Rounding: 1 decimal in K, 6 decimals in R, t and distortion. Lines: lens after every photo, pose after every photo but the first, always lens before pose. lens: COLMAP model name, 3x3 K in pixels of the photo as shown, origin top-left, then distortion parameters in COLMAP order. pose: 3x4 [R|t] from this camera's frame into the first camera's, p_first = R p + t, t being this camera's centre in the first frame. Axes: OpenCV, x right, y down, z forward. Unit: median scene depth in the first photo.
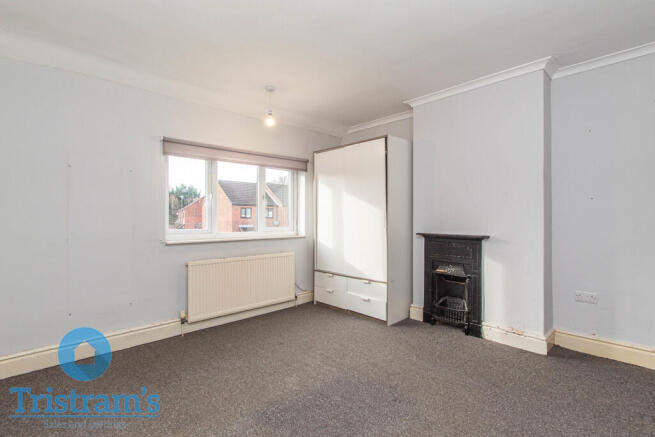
lens RADIAL K [[308.1, 0, 329.4], [0, 308.1, 221.6], [0, 0, 1]] dist [0.001754, 0.000087]
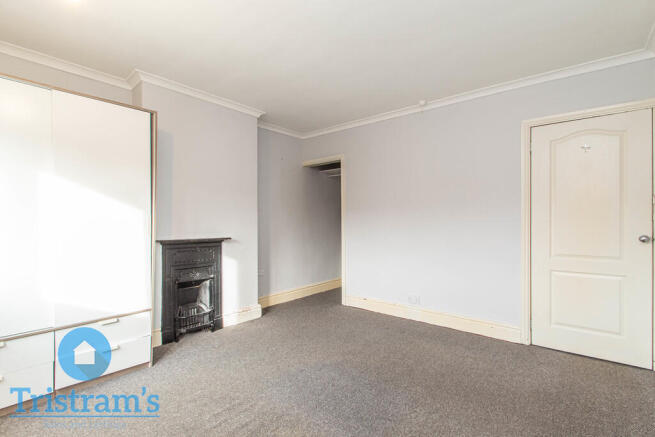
lens RADIAL K [[308.1, 0, 329.4], [0, 308.1, 221.6], [0, 0, 1]] dist [0.001754, 0.000087]
pose [[-0.121975, 0.005688, 0.992517, -0.678018], [0.004913, 0.999975, -0.005127, -0.006567], [-0.992521, 0.004251, -0.122000, 0.739980]]
